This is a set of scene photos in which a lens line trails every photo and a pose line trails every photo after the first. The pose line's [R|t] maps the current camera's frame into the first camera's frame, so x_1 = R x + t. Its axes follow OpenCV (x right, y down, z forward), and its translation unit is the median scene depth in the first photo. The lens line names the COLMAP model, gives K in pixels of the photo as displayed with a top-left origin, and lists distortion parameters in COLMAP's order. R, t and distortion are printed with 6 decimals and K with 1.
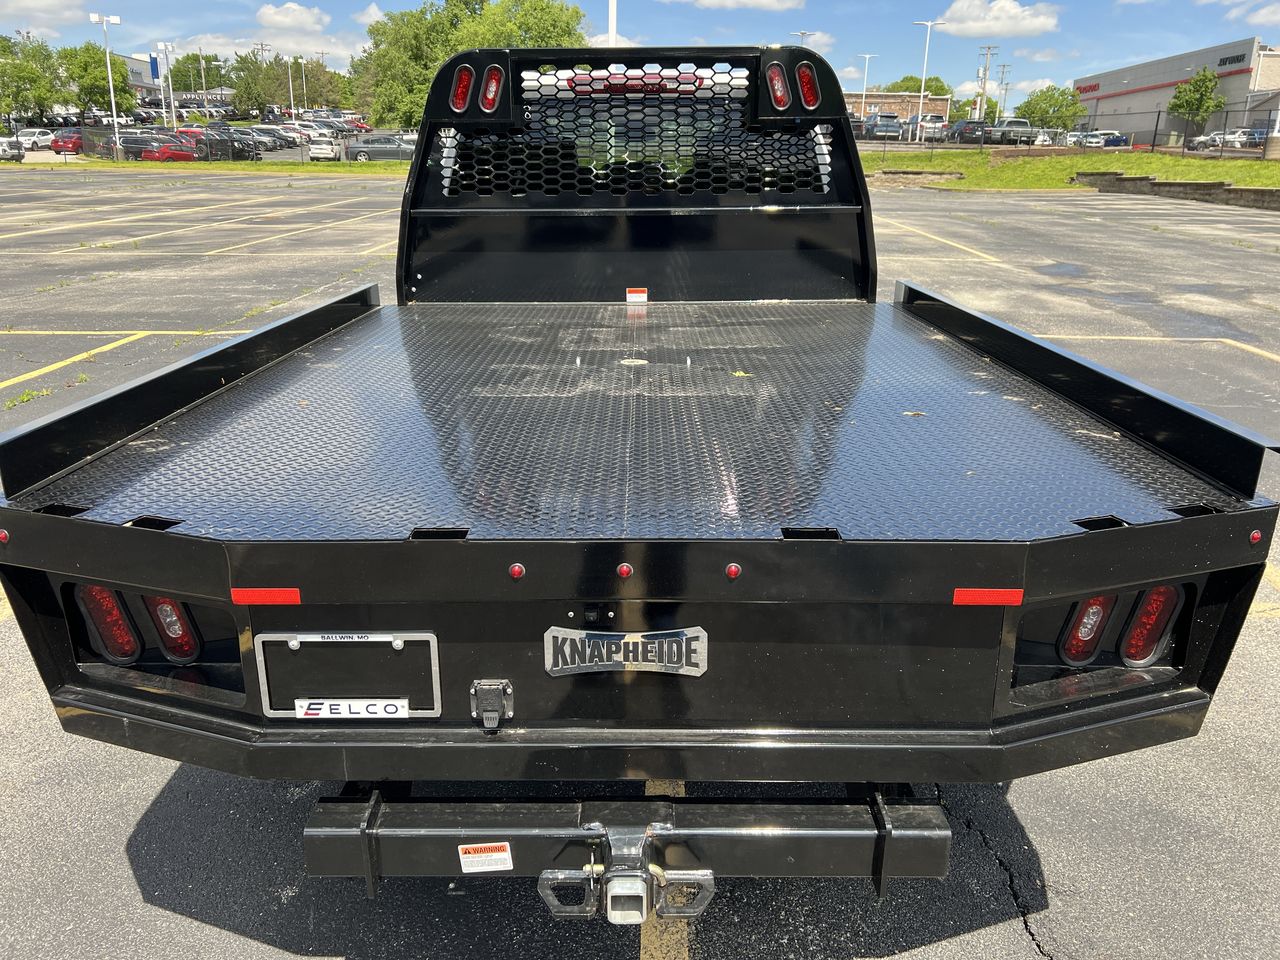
lens RADIAL K [[971.7, 0, 632.4], [0, 971.7, 484.3], [0, 0, 1]] dist [0.045459, -0.049943]
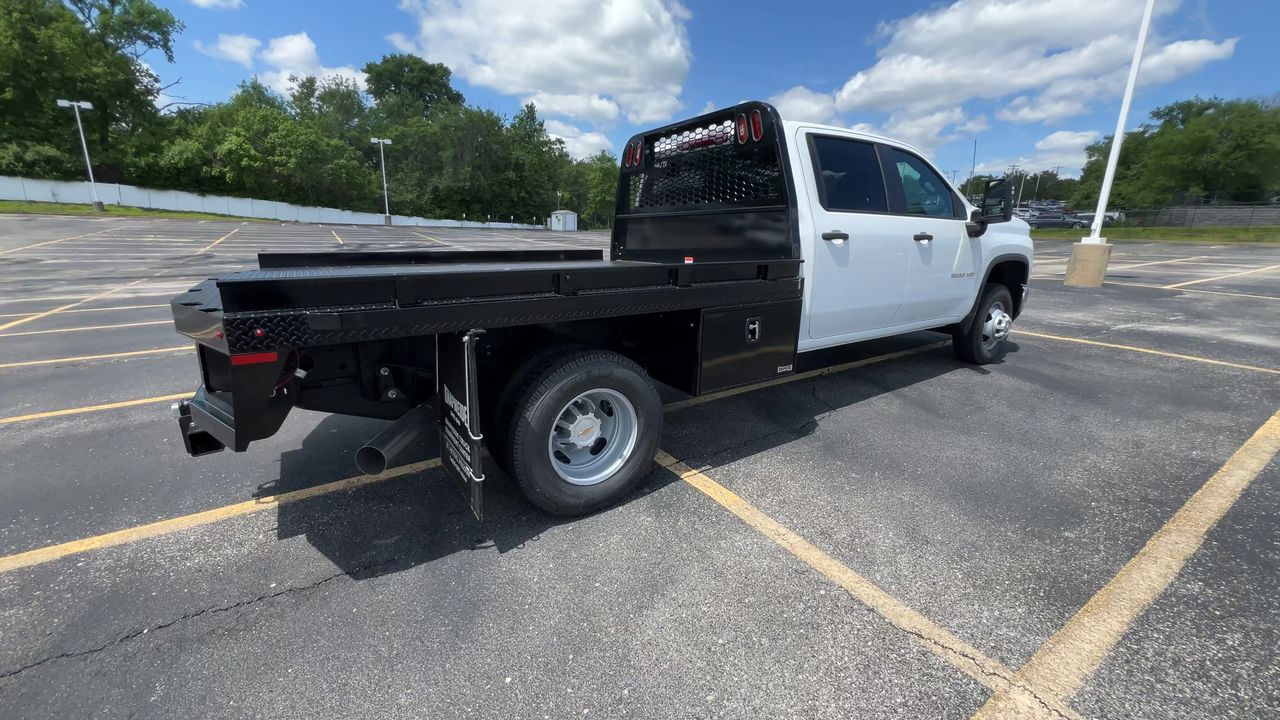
lens RADIAL K [[506.9, 0, 636.5], [0, 506.9, 358.1], [0, 0, 1]] dist [-0.002547, -0.000220]
pose [[0.562072, 0.203066, -0.801773, 0.751888], [-0.263579, 0.962827, 0.059077, -0.064047], [0.783965, 0.178125, 0.594702, 0.455555]]
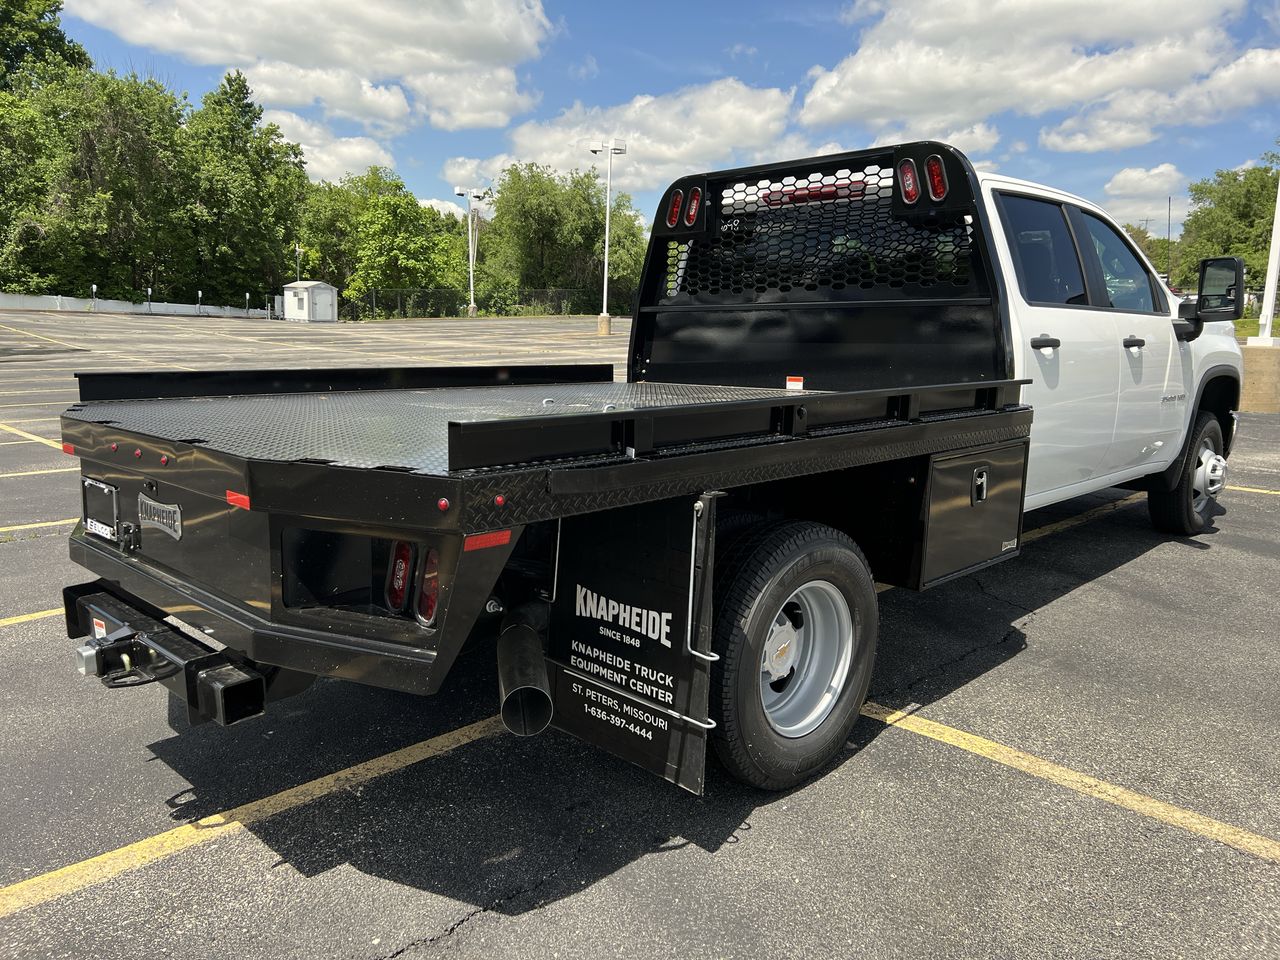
lens RADIAL K [[971.7, 0, 639.0], [0, 971.7, 487.1], [0, 0, 1]] dist [0.045459, -0.049943]
pose [[0.719302, 0.120445, -0.684177, 0.660289], [-0.225430, 0.972029, -0.065883, 0.023805], [0.657104, 0.201624, 0.726334, 0.154538]]
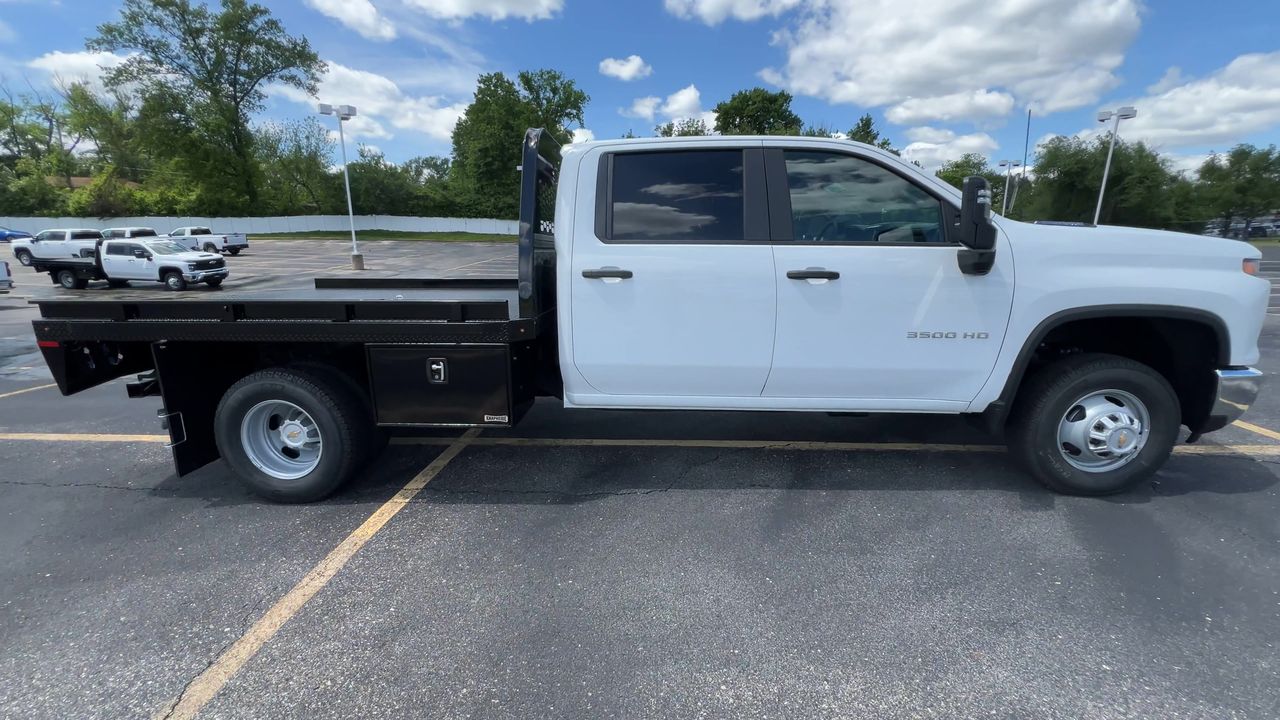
lens RADIAL K [[506.9, 0, 632.1], [0, 506.9, 360.8], [0, 0, 1]] dist [-0.002547, -0.000220]
pose [[-0.051152, 0.212769, -0.975763, 0.910195], [-0.307850, 0.926105, 0.218079, -0.332791], [0.950059, 0.311544, 0.018129, 1.196384]]
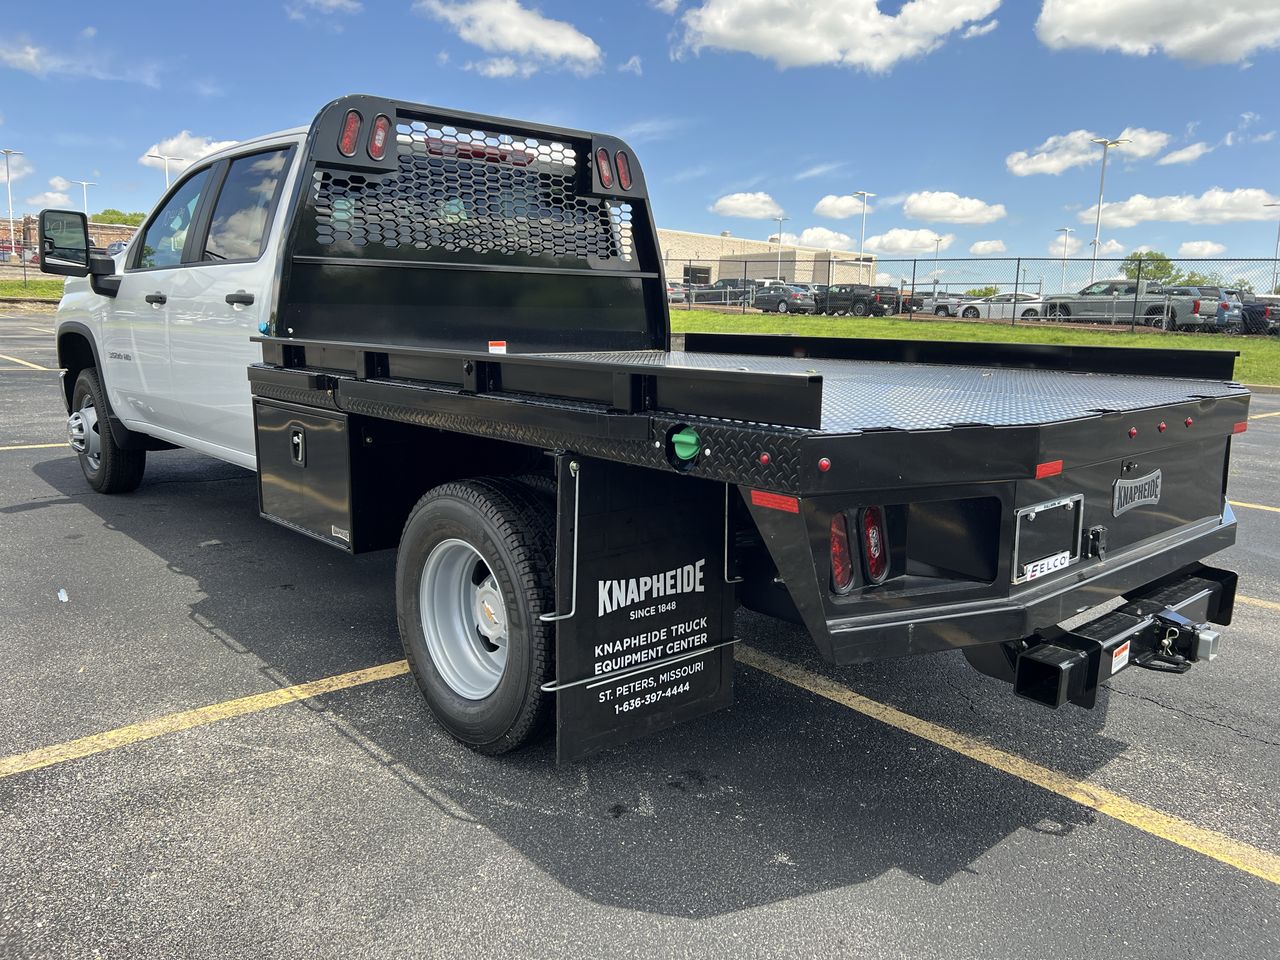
lens RADIAL K [[971.7, 0, 644.1], [0, 971.7, 474.9], [0, 0, 1]] dist [0.045459, -0.049943]
pose [[0.729398, -0.101979, 0.676446, -0.639734], [0.196576, 0.978367, -0.064468, 0.040310], [-0.655238, 0.179996, 0.733666, 0.168750]]
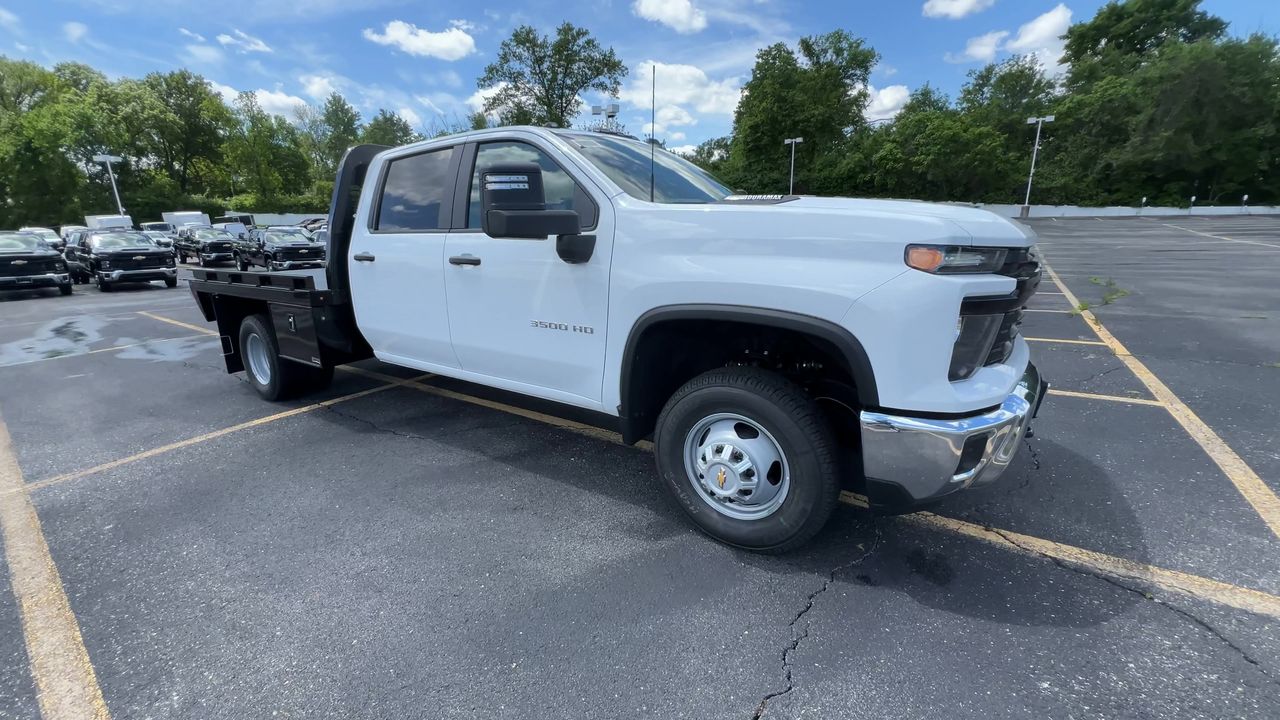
lens RADIAL K [[506.9, 0, 630.2], [0, 506.9, 354.8], [0, 0, 1]] dist [-0.002547, -0.000220]
pose [[-0.567524, 0.208275, -0.796579, 0.700600], [-0.235988, 0.885740, 0.399718, -0.580796], [0.788813, 0.414833, -0.453528, 1.937167]]
